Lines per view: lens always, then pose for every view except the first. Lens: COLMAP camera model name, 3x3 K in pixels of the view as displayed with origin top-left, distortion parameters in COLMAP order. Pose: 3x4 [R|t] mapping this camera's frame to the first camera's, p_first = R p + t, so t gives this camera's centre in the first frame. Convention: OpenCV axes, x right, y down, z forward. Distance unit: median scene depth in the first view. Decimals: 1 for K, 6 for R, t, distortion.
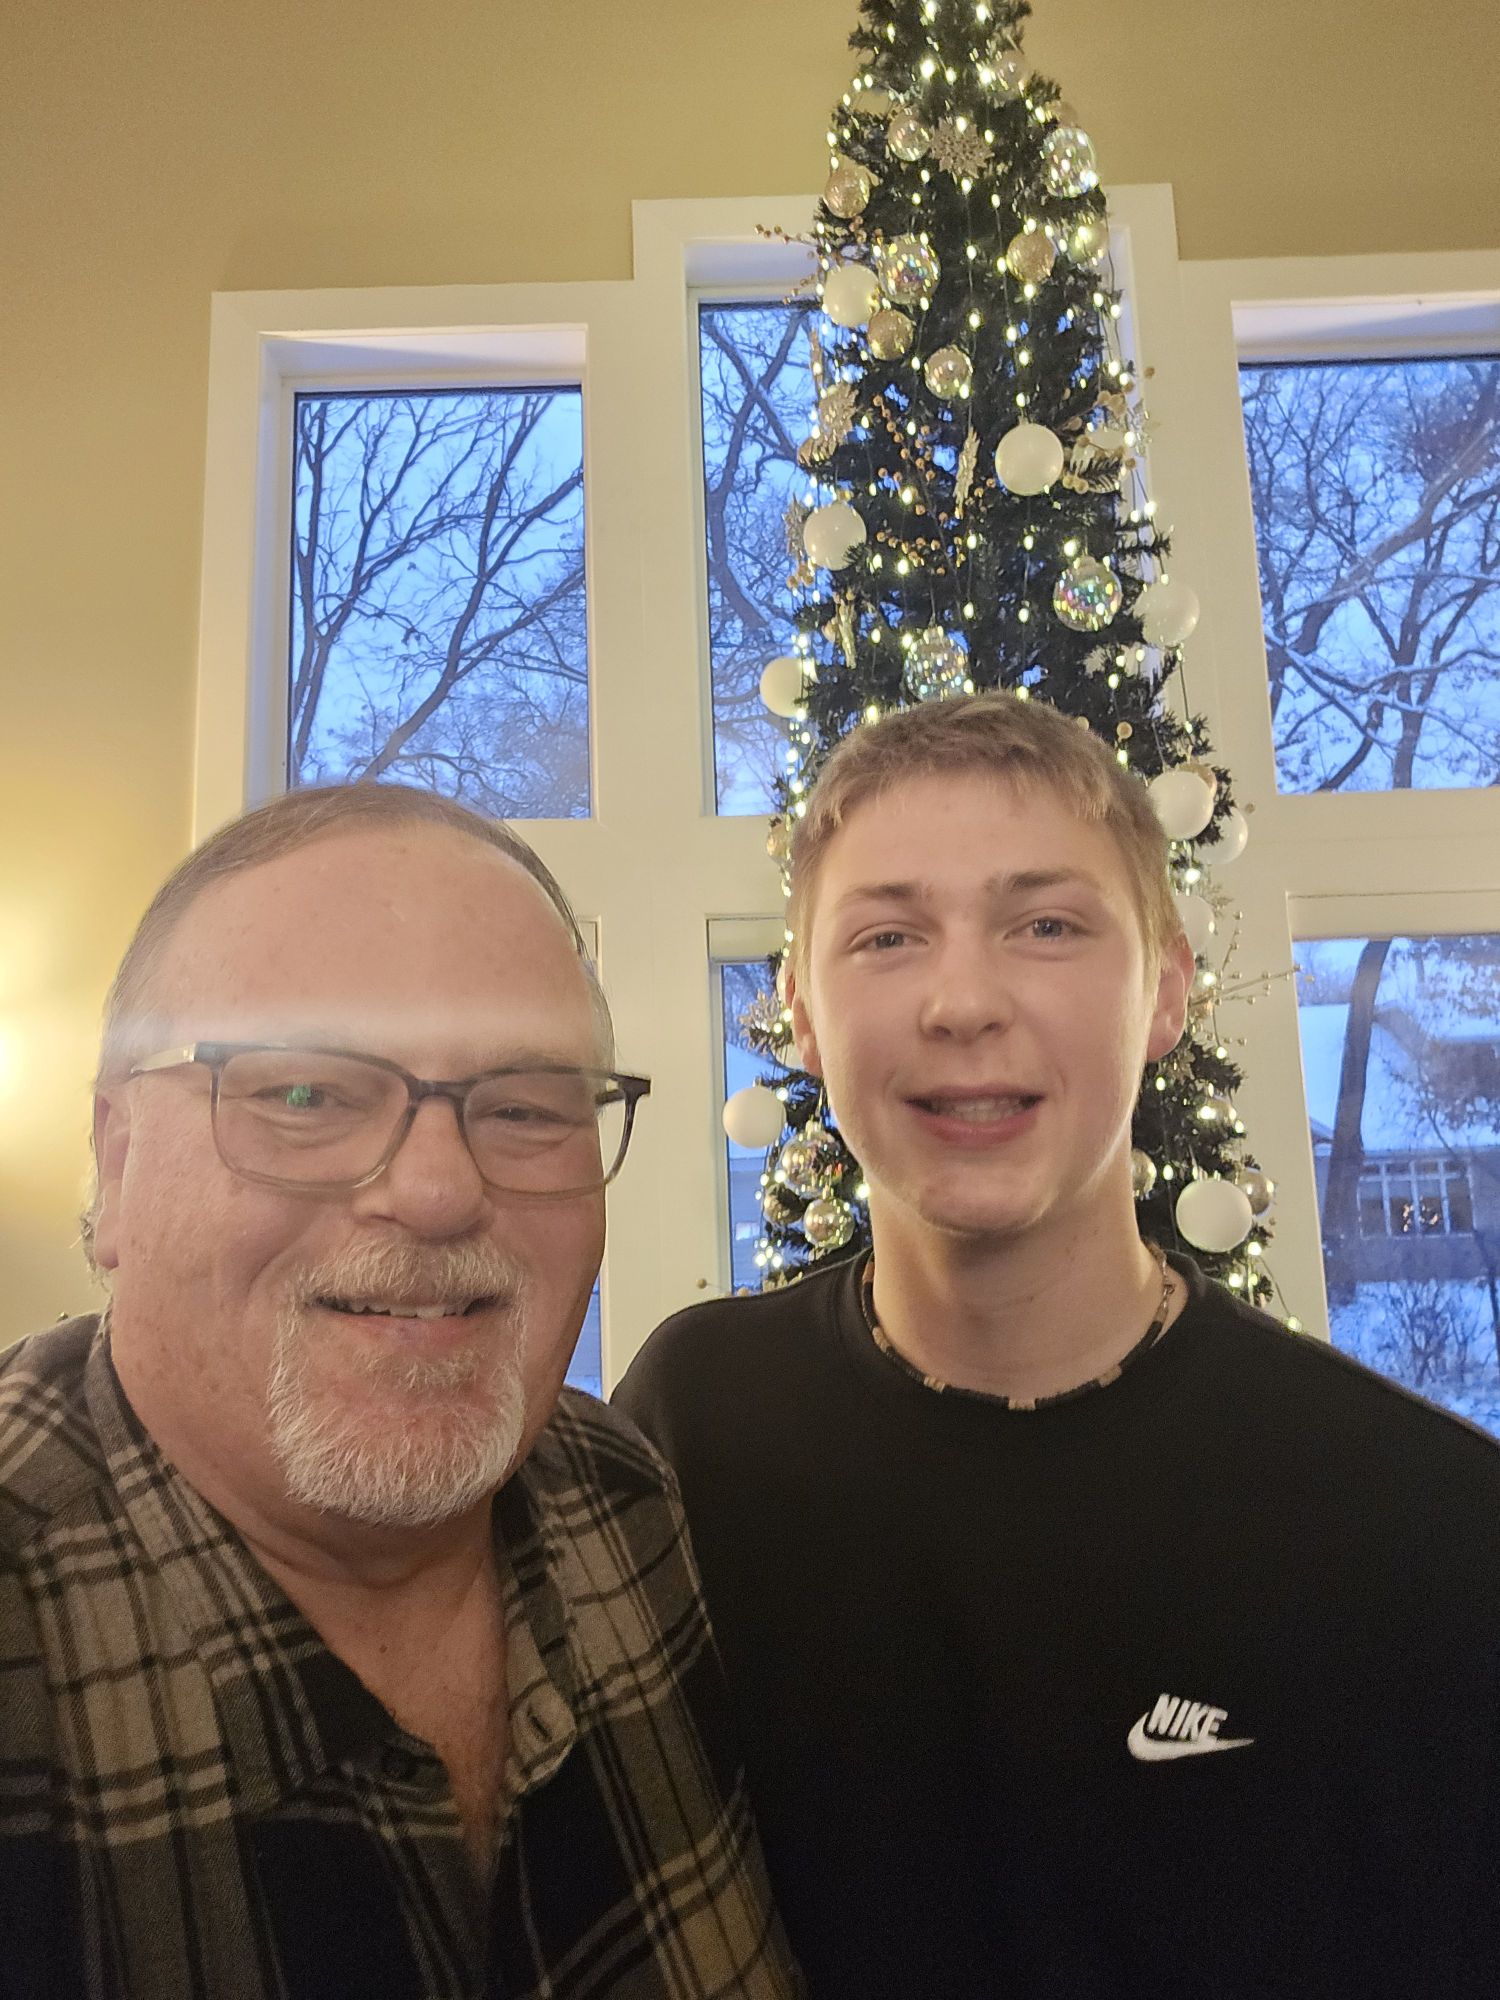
lens RADIAL K [[1444.5, 0, 750.0], [0, 1444.5, 1000.0], [0, 0, 1]] dist [0.002596, 0.000197]
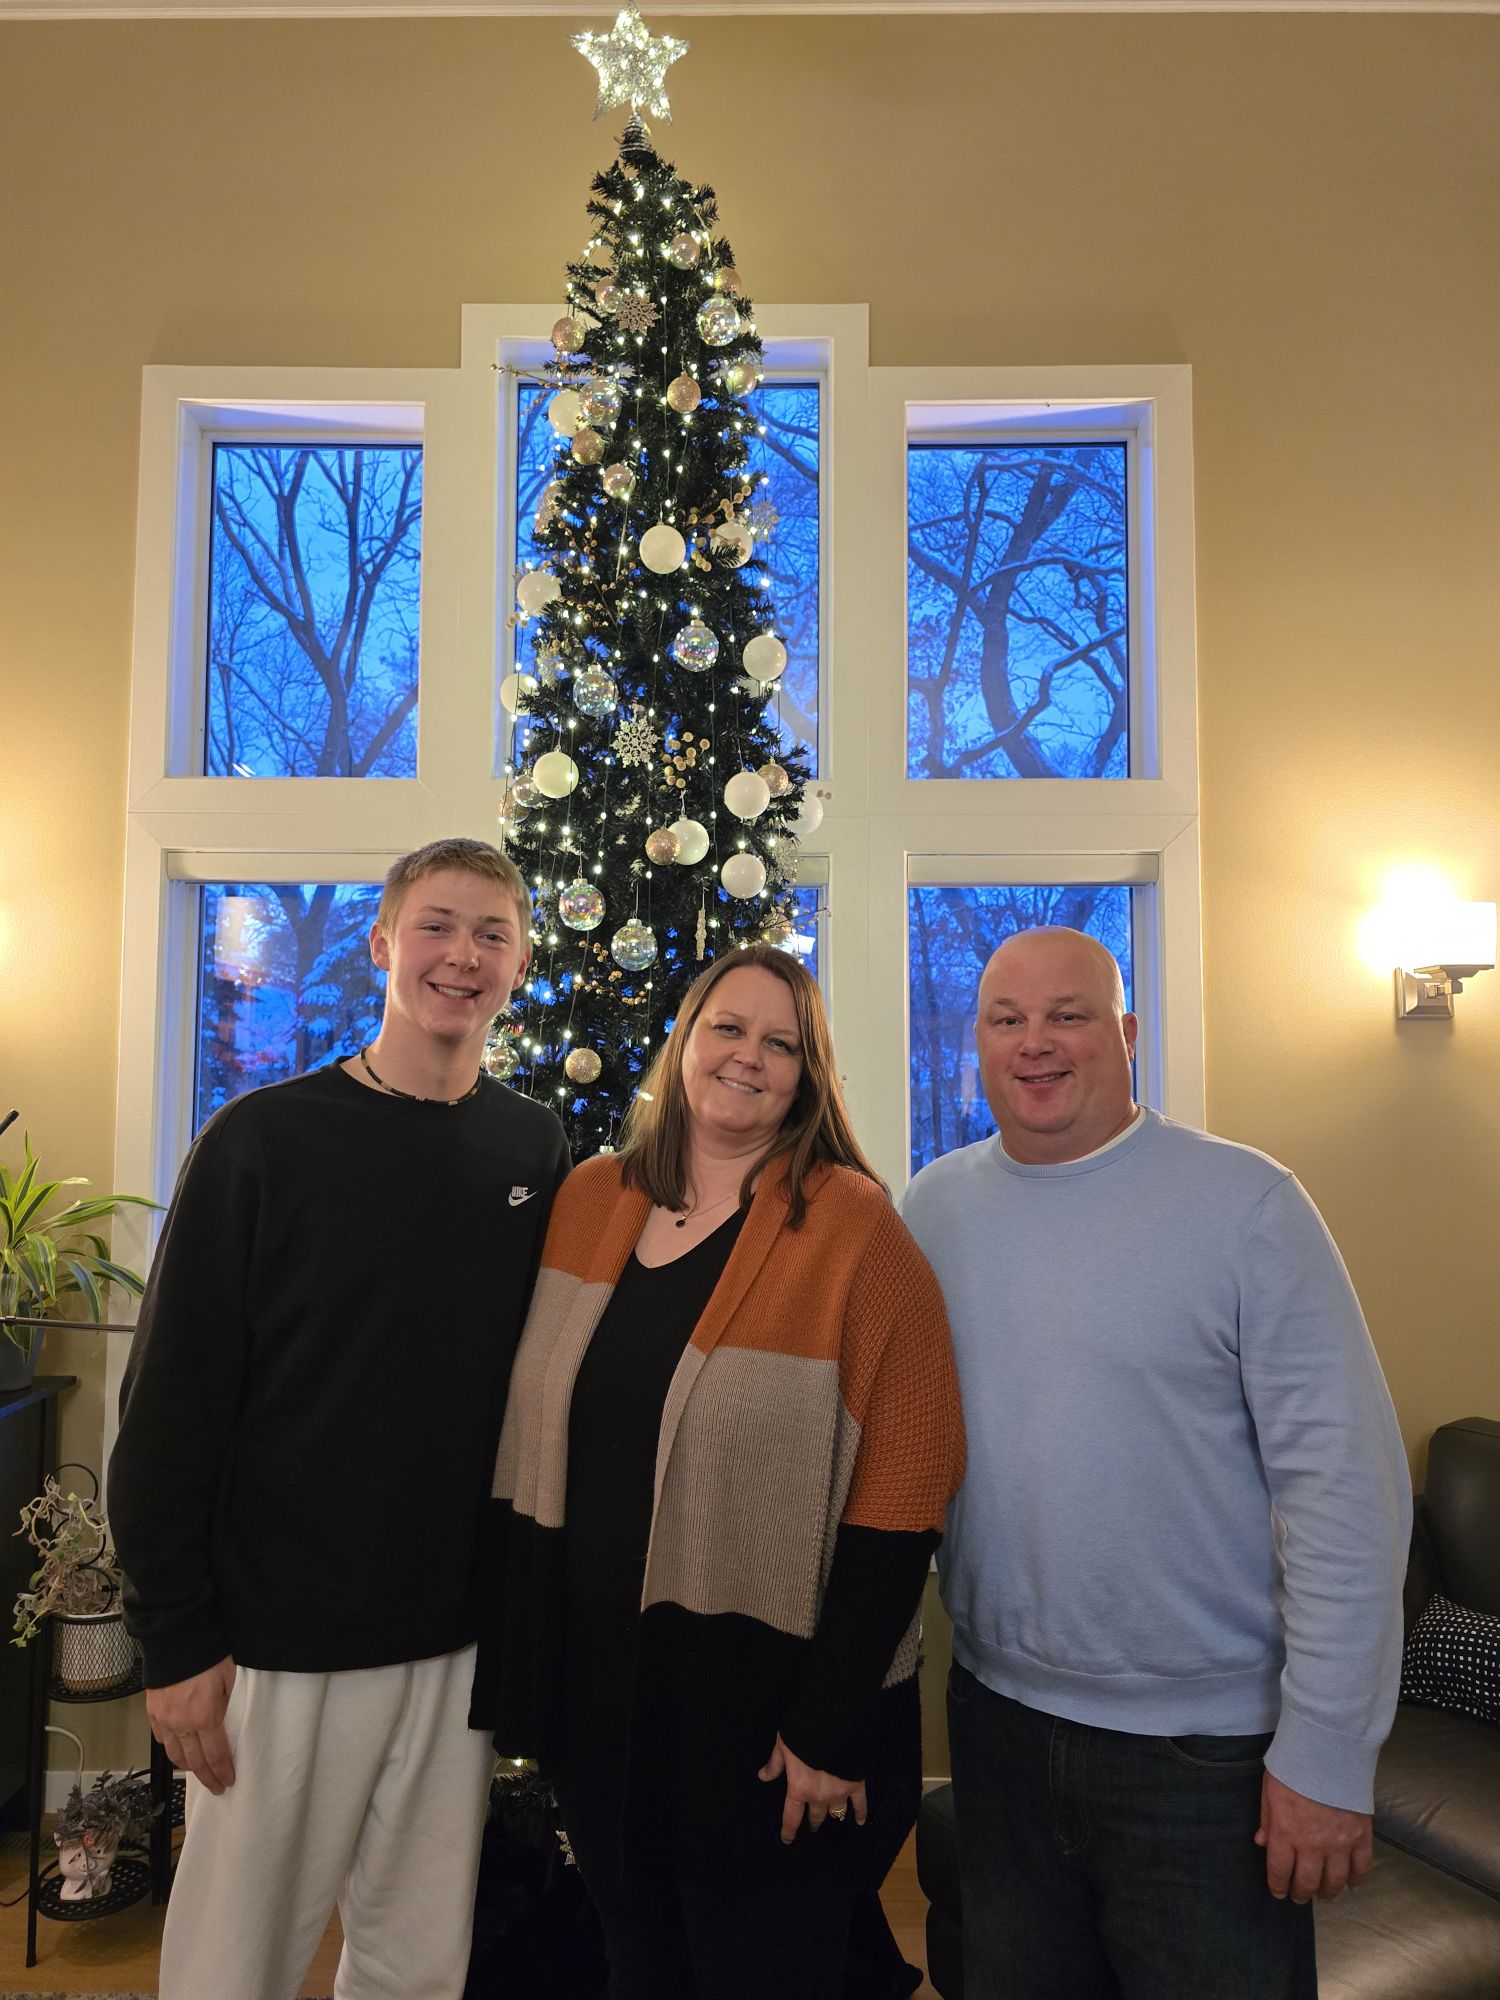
lens RADIAL K [[1325.0, 0, 750.0], [0, 1325.0, 1000.0], [0, 0, 1]] dist [0.060335, -0.000533]
pose [[0.998670, 0.040716, -0.031639, 0.306923], [-0.038546, 0.997048, 0.066402, -0.012514], [0.034249, -0.065094, 0.997291, -0.328471]]
